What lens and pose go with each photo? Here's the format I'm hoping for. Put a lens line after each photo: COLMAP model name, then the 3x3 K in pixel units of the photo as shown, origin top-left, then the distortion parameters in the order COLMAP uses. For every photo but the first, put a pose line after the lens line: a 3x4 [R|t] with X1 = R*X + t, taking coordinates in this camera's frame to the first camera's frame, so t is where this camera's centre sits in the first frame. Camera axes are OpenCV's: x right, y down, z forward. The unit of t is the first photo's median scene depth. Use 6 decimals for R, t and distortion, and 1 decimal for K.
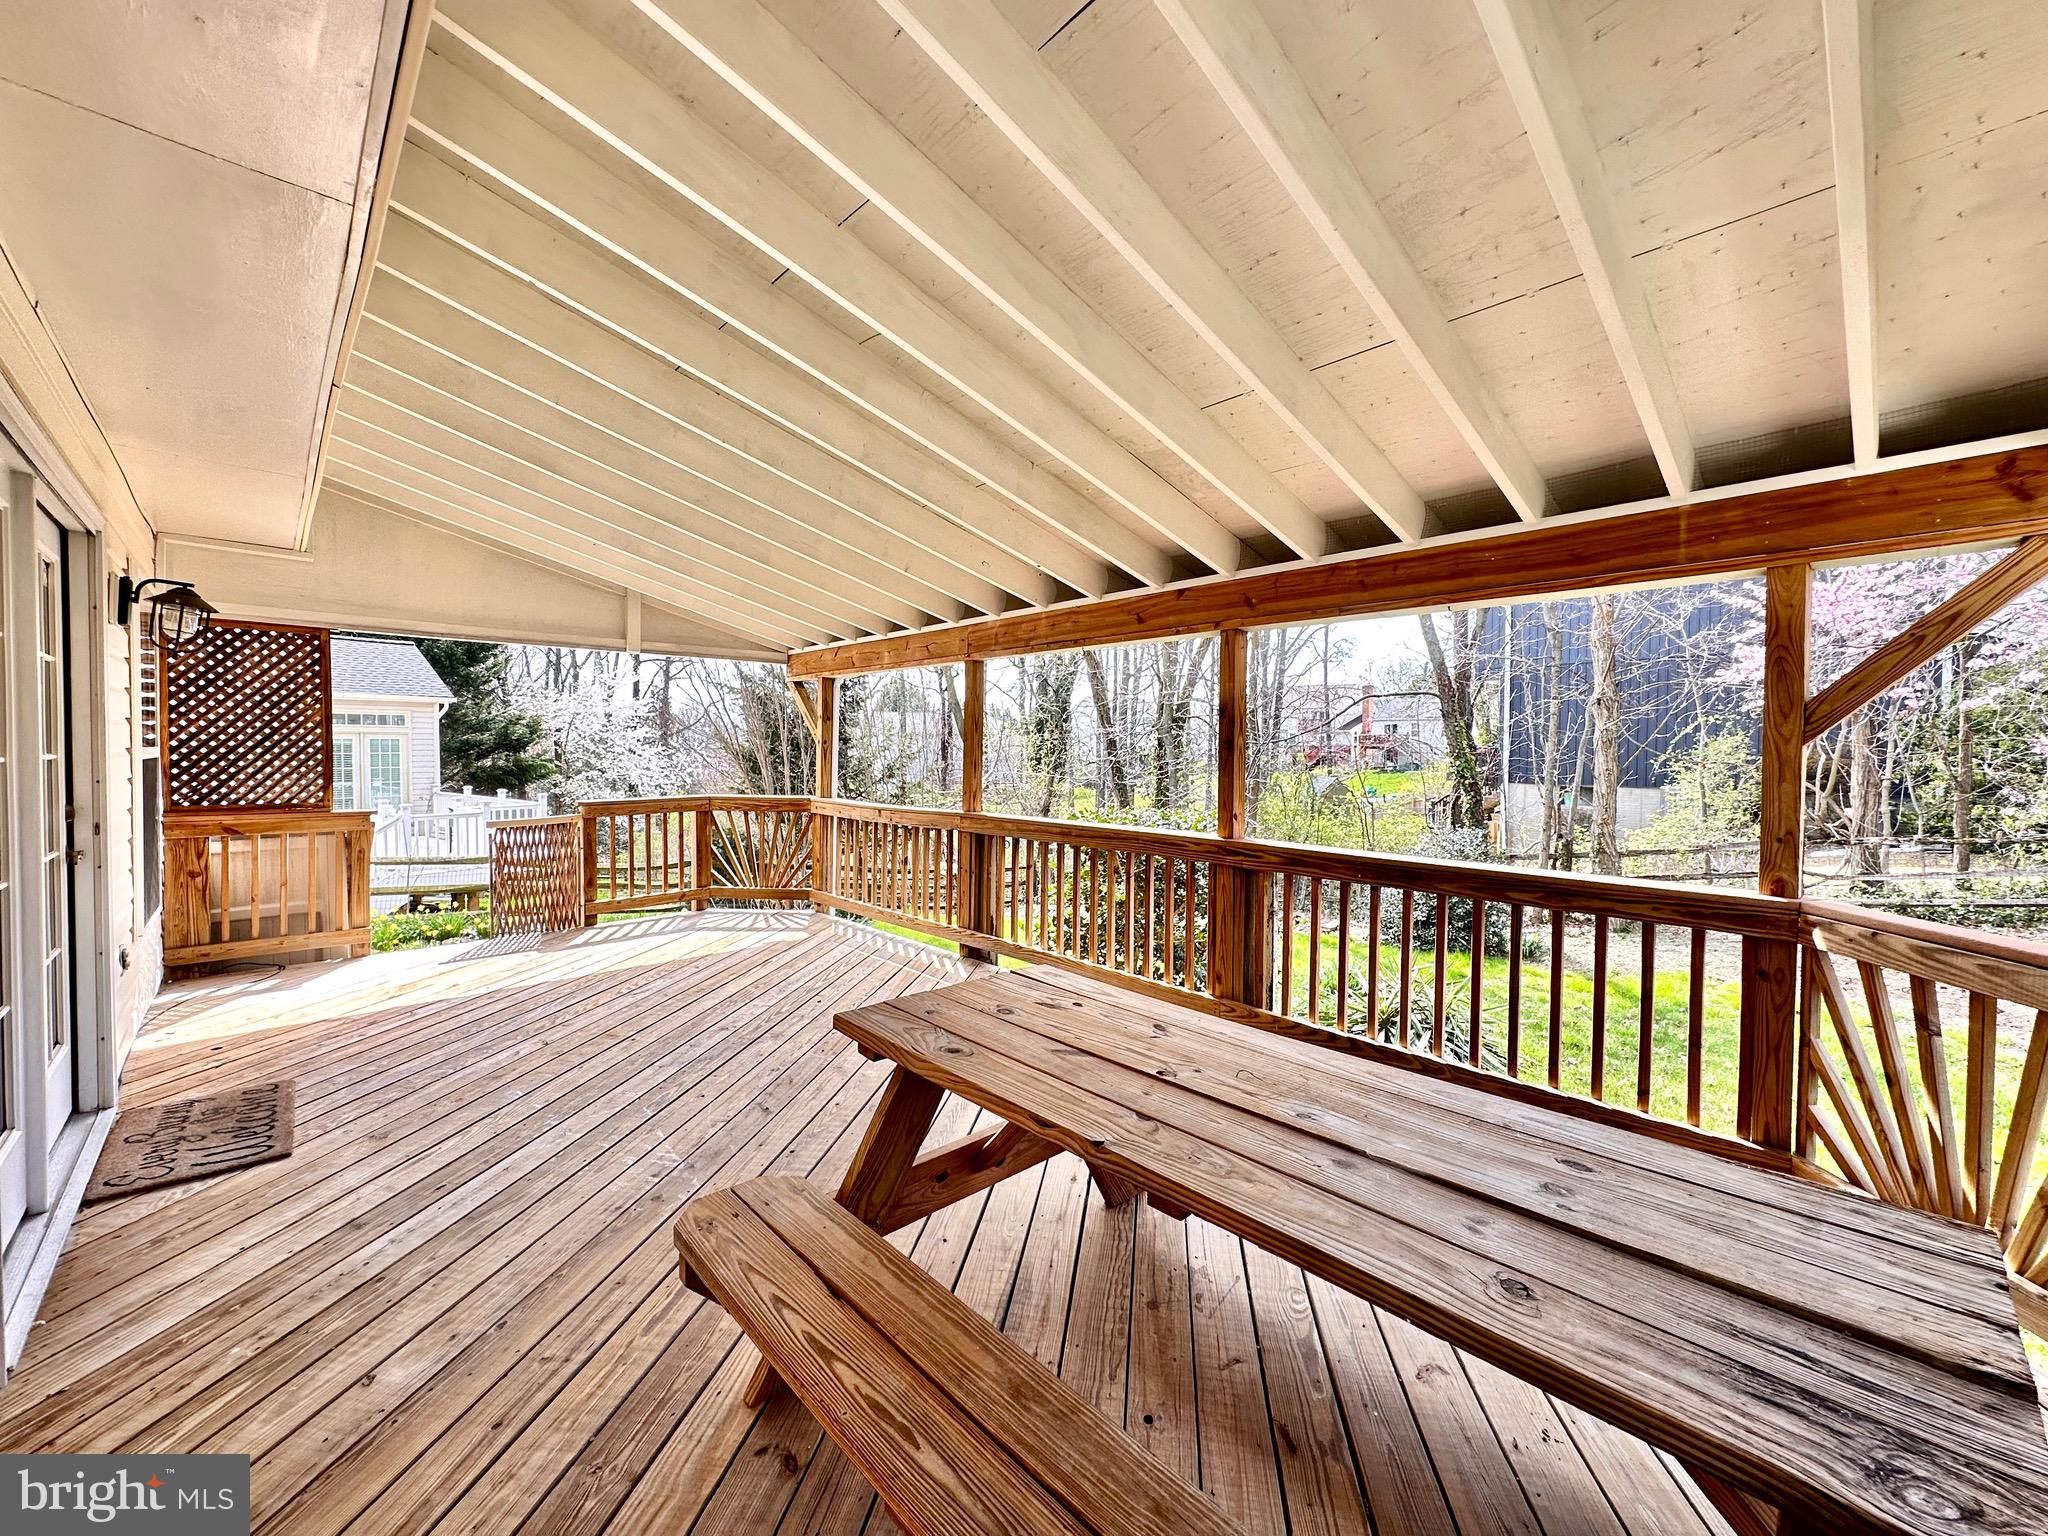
lens RADIAL K [[815.9, 0, 1024.0], [0, 815.9, 768.0], [0, 0, 1]] dist [-0.001280, -0.000070]
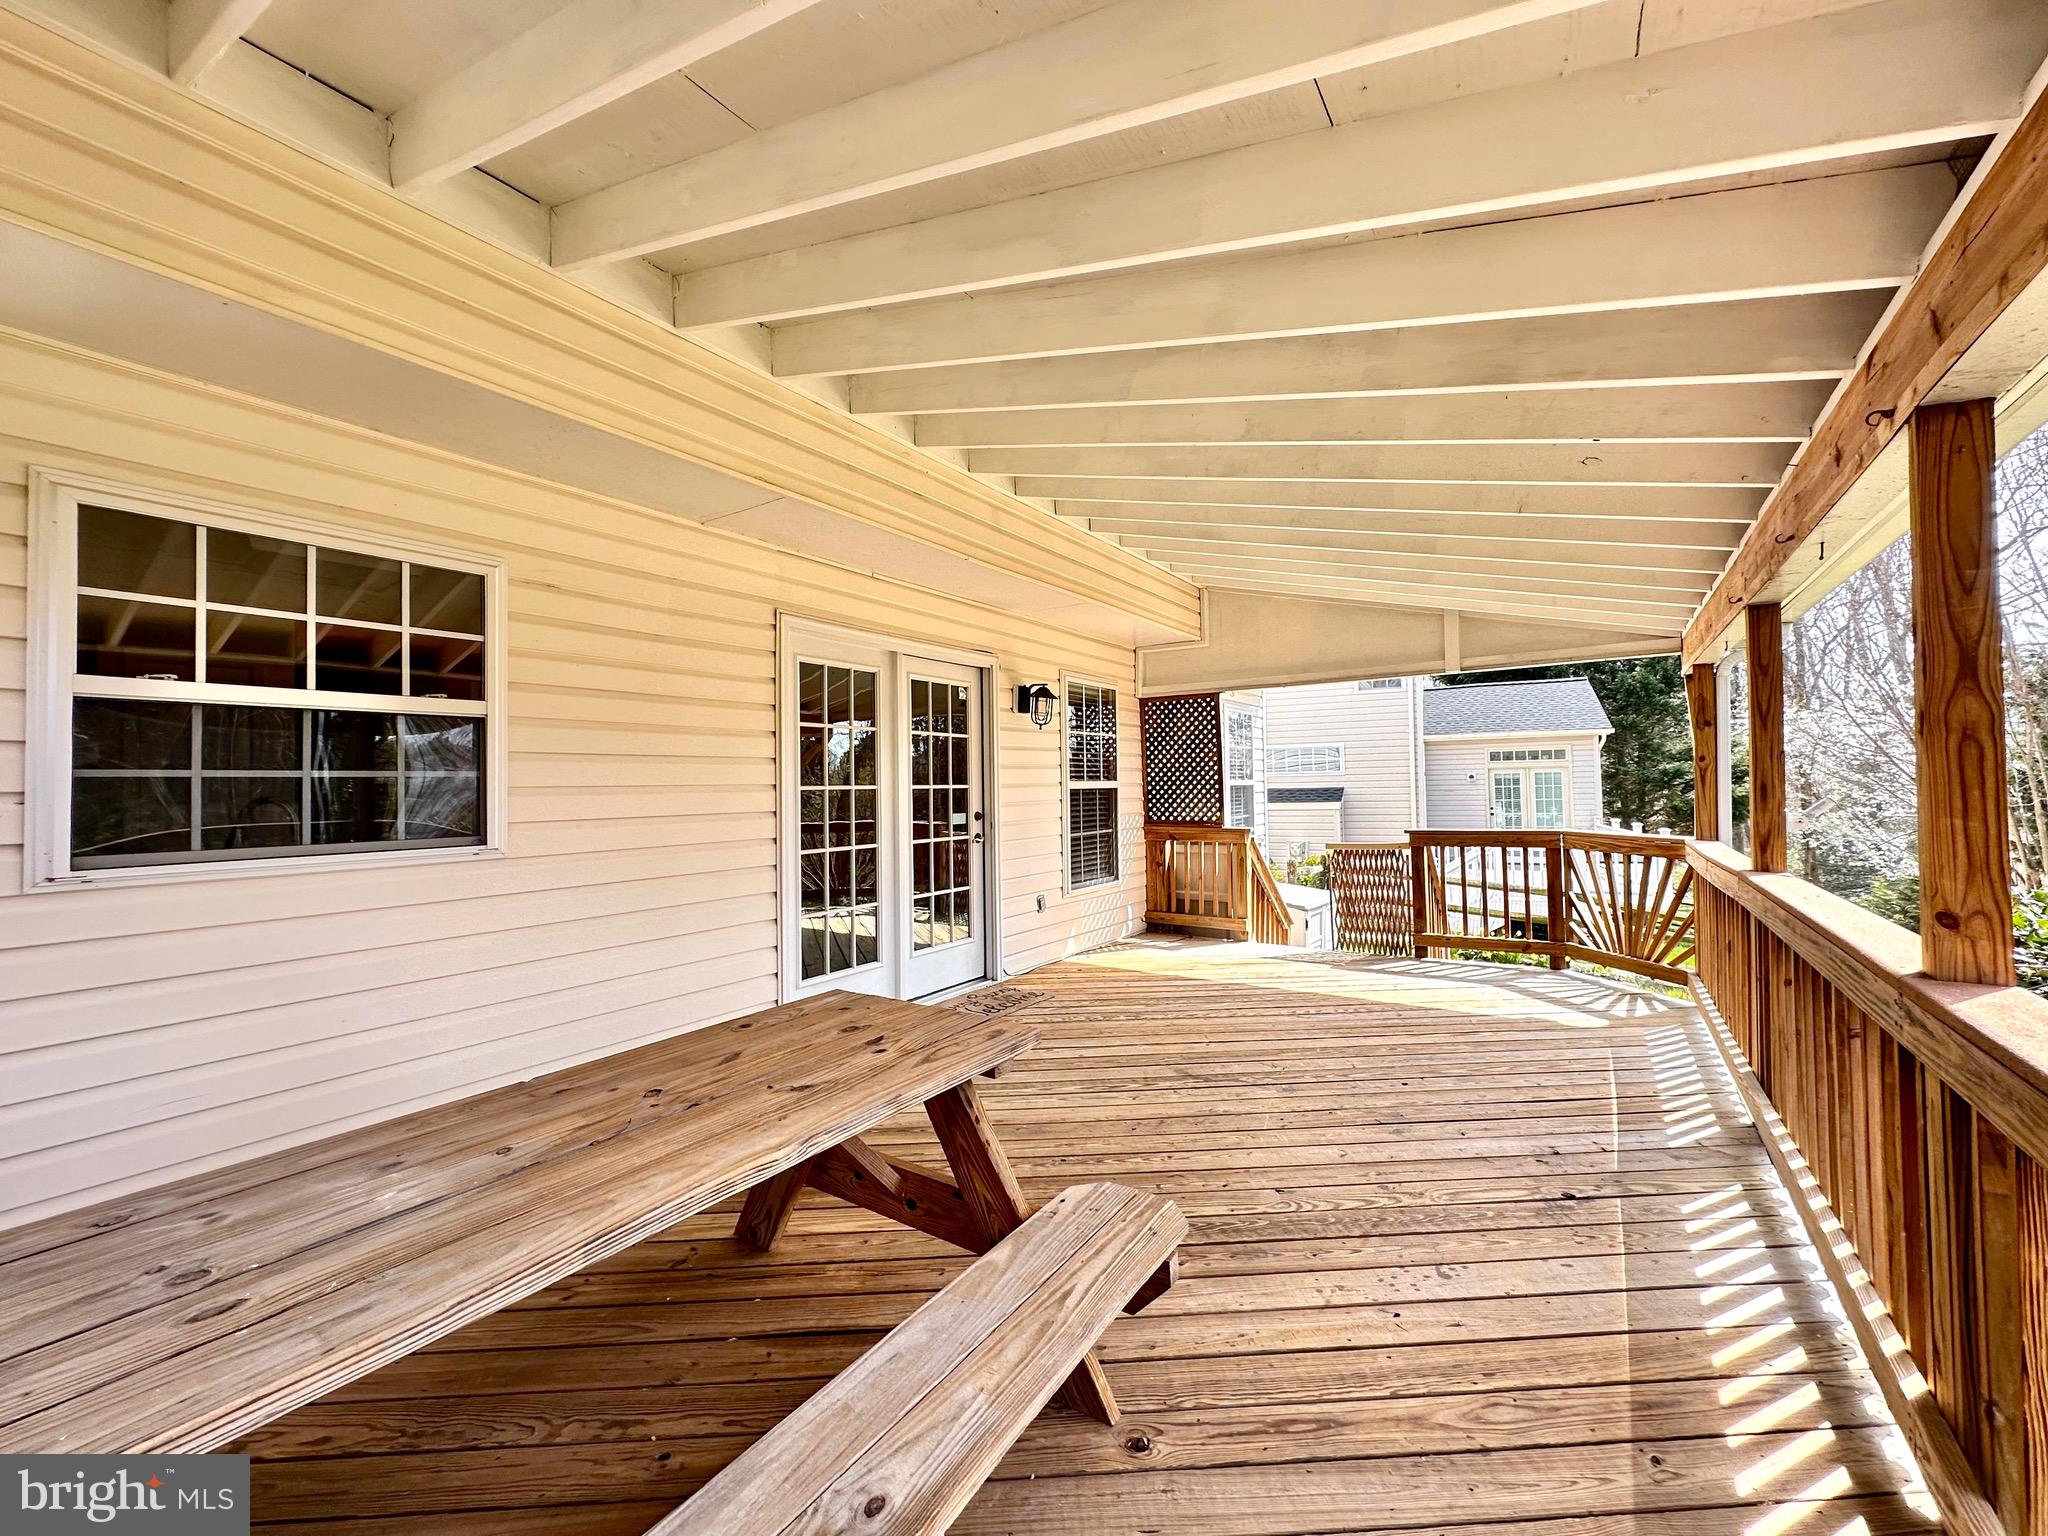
lens RADIAL K [[815.9, 0, 1024.0], [0, 815.9, 768.0], [0, 0, 1]] dist [-0.001280, -0.000070]
pose [[0.219966, -0.032976, -0.974950, 0.340011], [-0.007882, 0.999336, -0.035580, 0.005203], [0.975476, 0.015511, 0.219560, 0.333798]]
